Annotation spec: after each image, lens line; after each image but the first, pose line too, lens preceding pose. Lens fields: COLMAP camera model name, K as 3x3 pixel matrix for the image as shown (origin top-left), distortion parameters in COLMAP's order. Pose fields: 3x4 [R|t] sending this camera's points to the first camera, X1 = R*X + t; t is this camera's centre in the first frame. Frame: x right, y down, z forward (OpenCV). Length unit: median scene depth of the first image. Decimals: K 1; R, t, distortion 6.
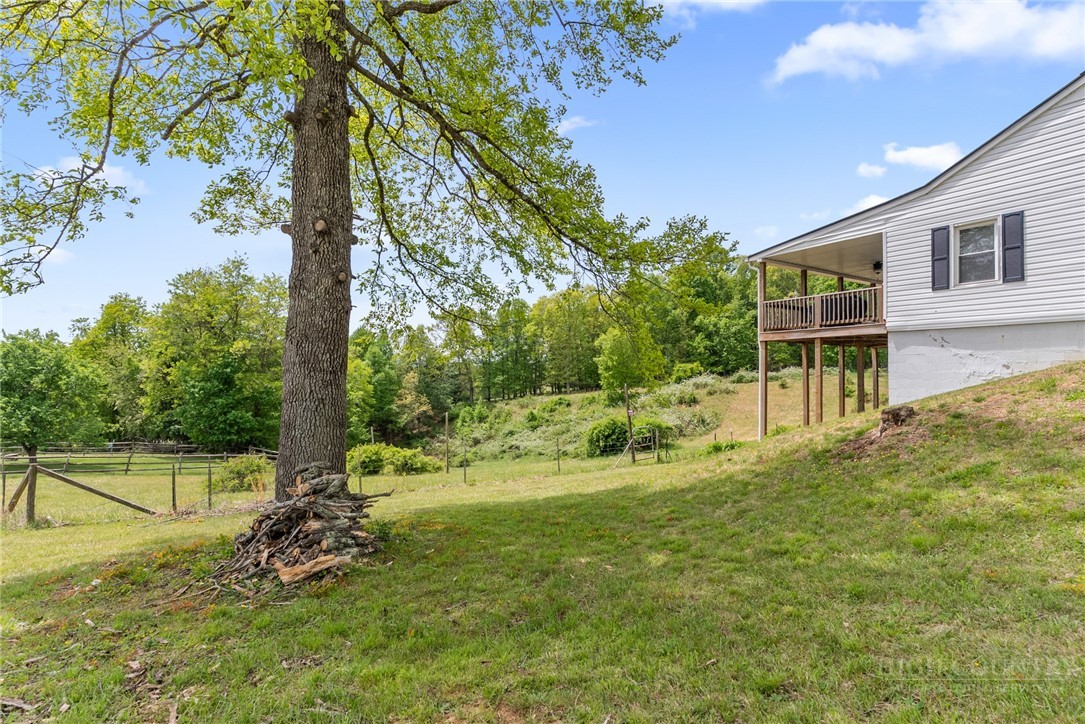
lens RADIAL K [[528.4, 0, 540.9], [0, 528.4, 359.5], [0, 0, 1]] dist [0.001426, 0.000487]
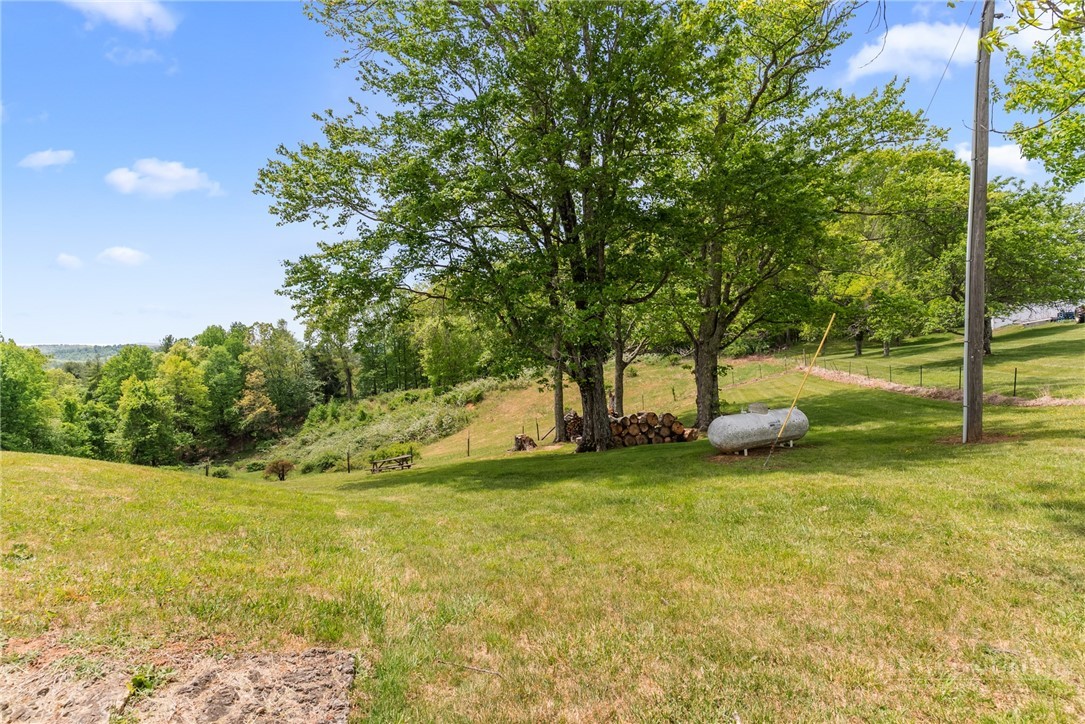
lens RADIAL K [[528.4, 0, 535.4], [0, 528.4, 364.4], [0, 0, 1]] dist [0.001426, 0.000487]
pose [[0.995471, -0.035164, -0.088322, 1.221647], [0.039211, 0.998239, 0.044509, -0.041575], [0.086601, -0.047771, 0.995097, 0.307428]]
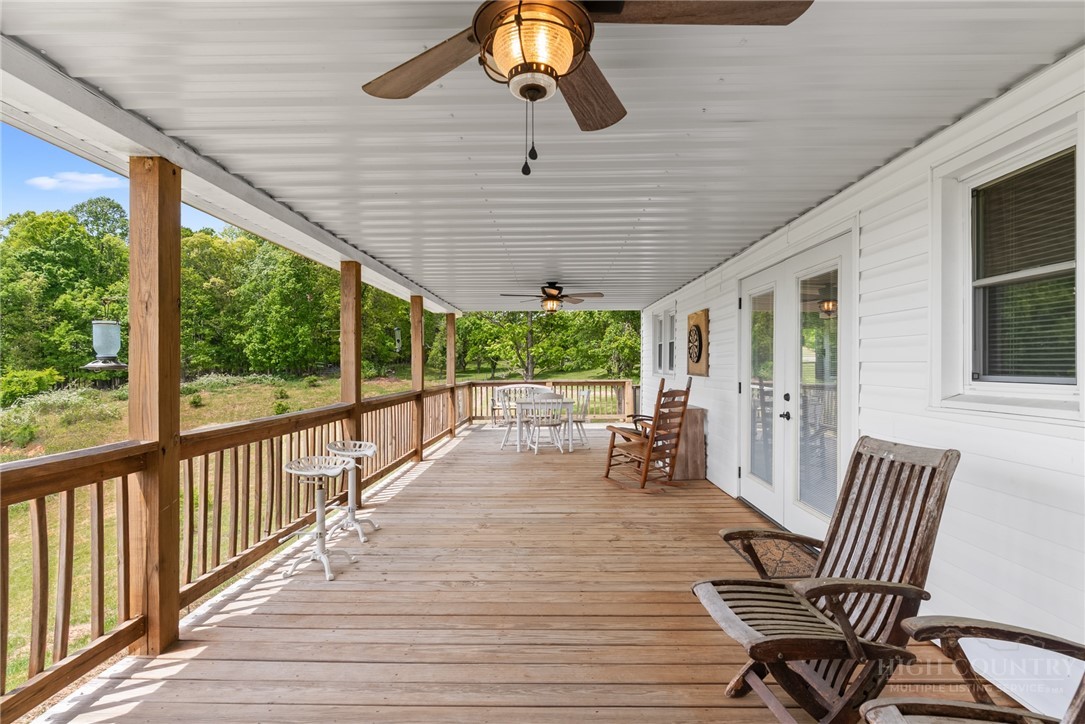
lens RADIAL K [[528.4, 0, 545.6], [0, 528.4, 365.0], [0, 0, 1]] dist [0.001426, 0.000487]
pose [[0.548296, -0.005918, 0.836263, 0.287119], [-0.015926, 0.999720, 0.017517, -0.061621], [-0.836132, -0.022923, 0.548048, 0.513982]]
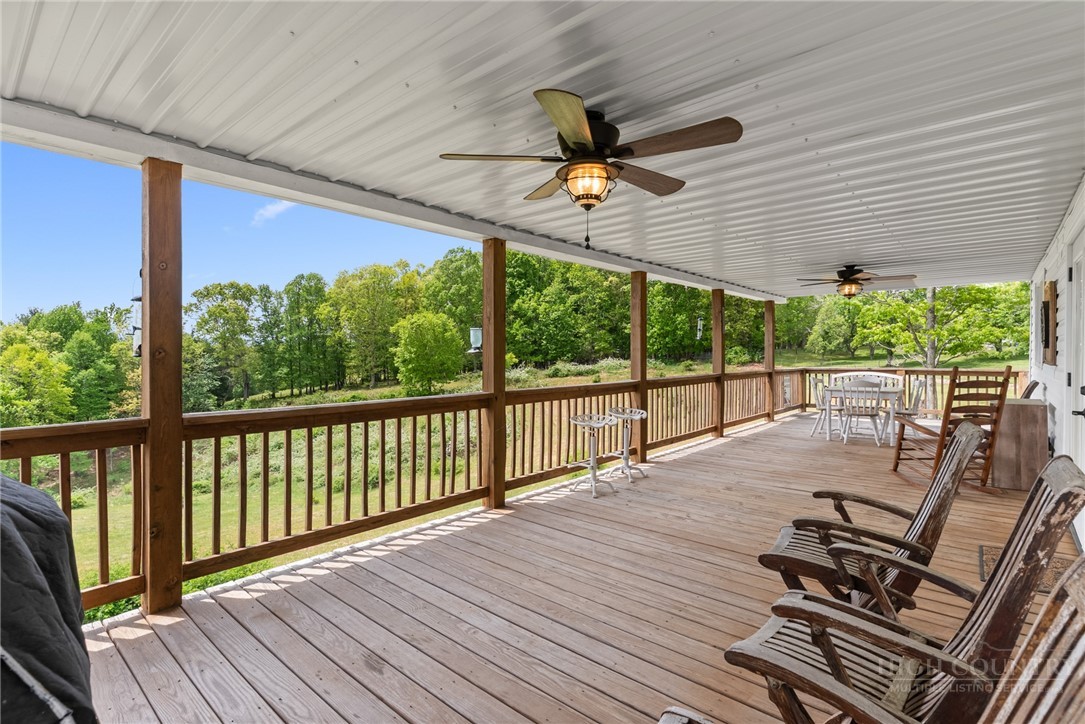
lens RADIAL K [[528.4, 0, 538.8], [0, 528.4, 349.3], [0, 0, 1]] dist [0.001426, 0.000487]
pose [[0.959696, -0.005441, 0.280987, 0.293084], [-0.000582, 0.999772, 0.021348, -0.063144], [-0.281039, -0.020651, 0.959474, 0.458208]]
